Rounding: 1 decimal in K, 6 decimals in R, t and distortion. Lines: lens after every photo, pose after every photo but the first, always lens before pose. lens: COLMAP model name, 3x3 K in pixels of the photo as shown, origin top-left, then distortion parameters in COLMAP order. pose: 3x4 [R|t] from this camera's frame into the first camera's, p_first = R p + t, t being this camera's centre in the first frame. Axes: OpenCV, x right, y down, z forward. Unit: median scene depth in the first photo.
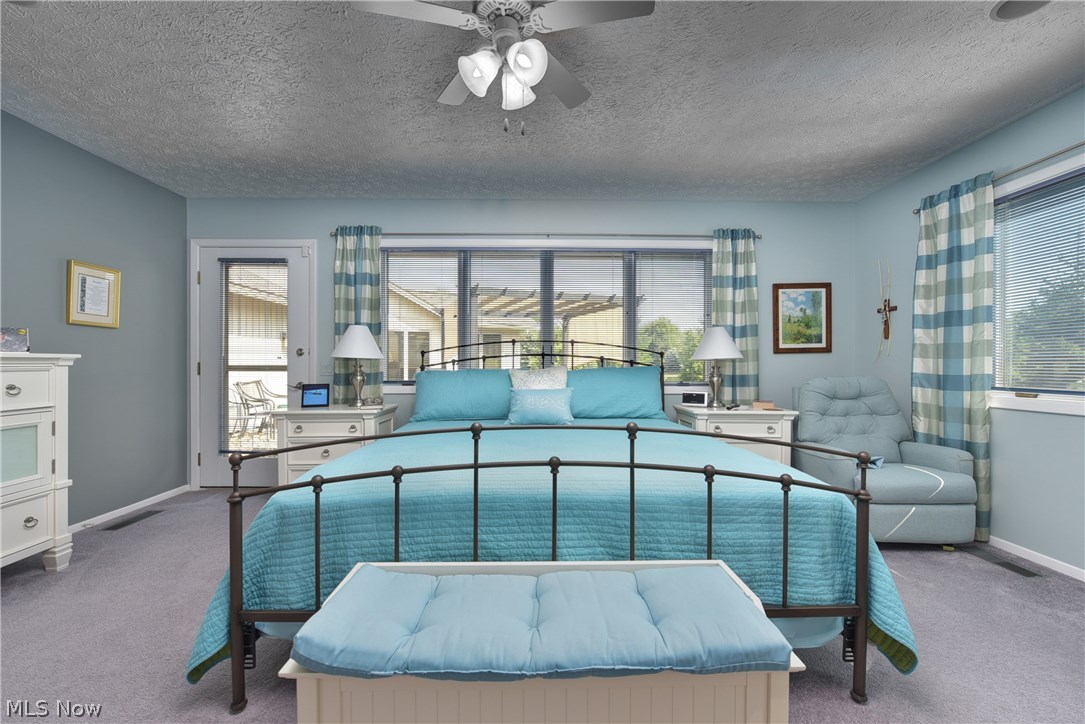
lens RADIAL K [[435.0, 0, 541.9], [0, 435.0, 365.3], [0, 0, 1]] dist [-0.009355, -0.000265]
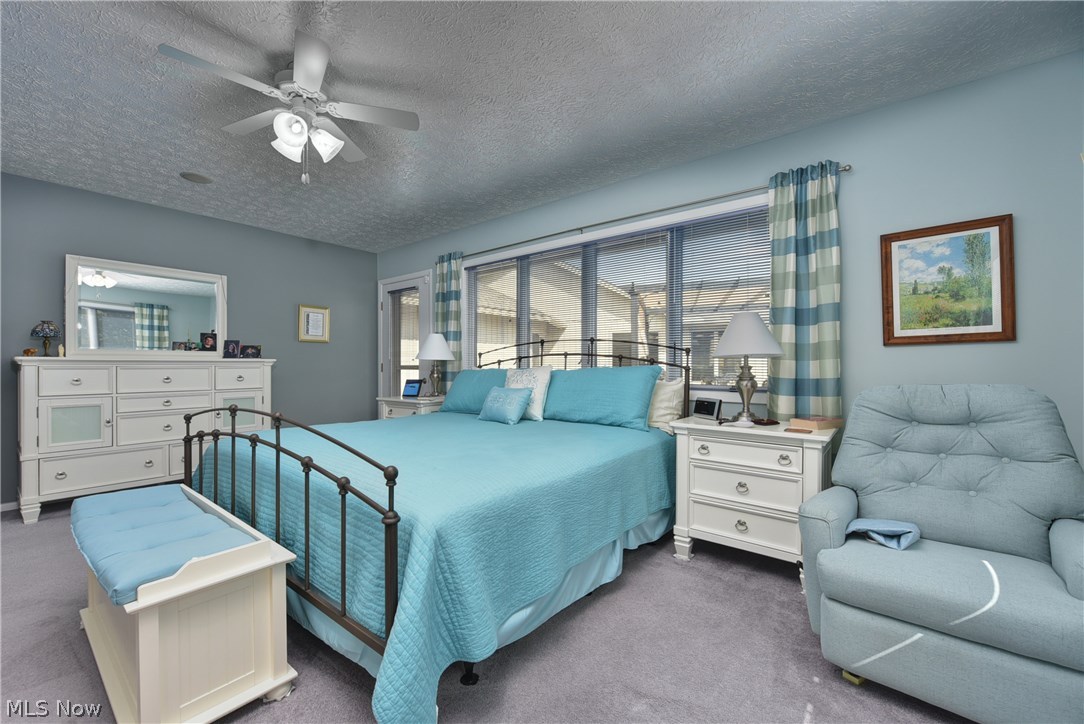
lens RADIAL K [[433.3, 0, 532.3], [0, 433.3, 366.5], [0, 0, 1]] dist [-0.014059, -0.000213]
pose [[0.766991, 0.000743, -0.641658, 0.569322], [0.000927, 0.999997, 0.002265, 0.001121], [0.641657, -0.002332, 0.766988, 0.203334]]
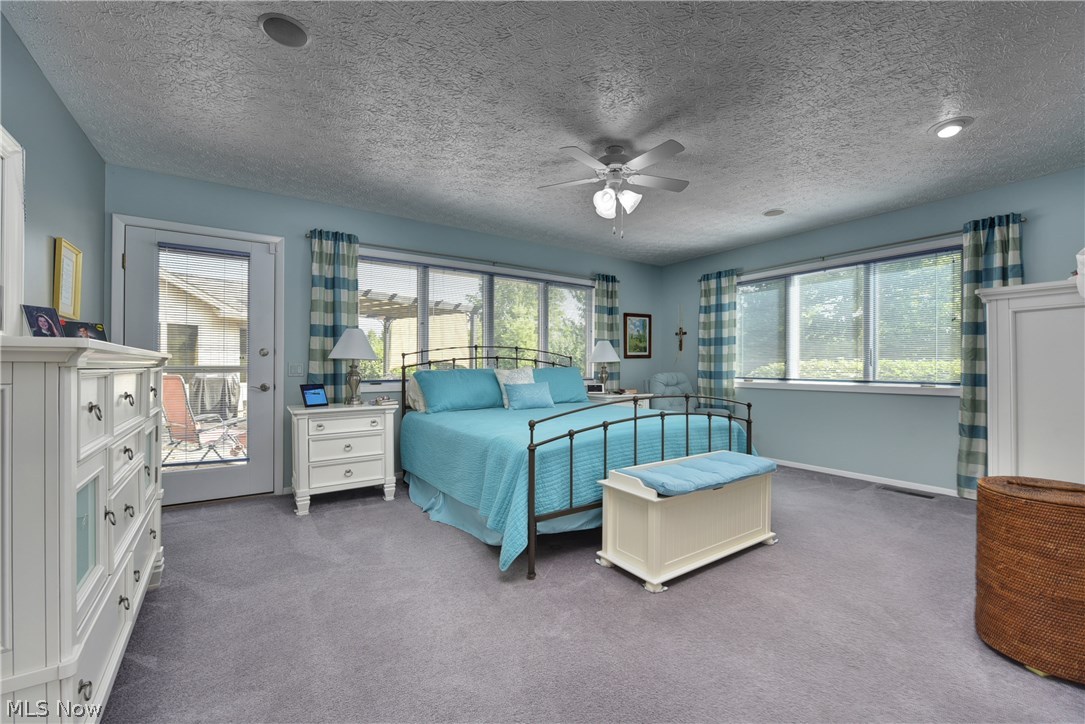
lens RADIAL K [[449.6, 0, 540.3], [0, 449.6, 365.4], [0, 0, 1]] dist [-0.013272, 0.000076]
pose [[0.832954, 0.000561, 0.553342, -0.620460], [0.000013, 0.999999, -0.001032, -0.000712], [-0.553342, 0.000867, 0.832954, -0.166119]]
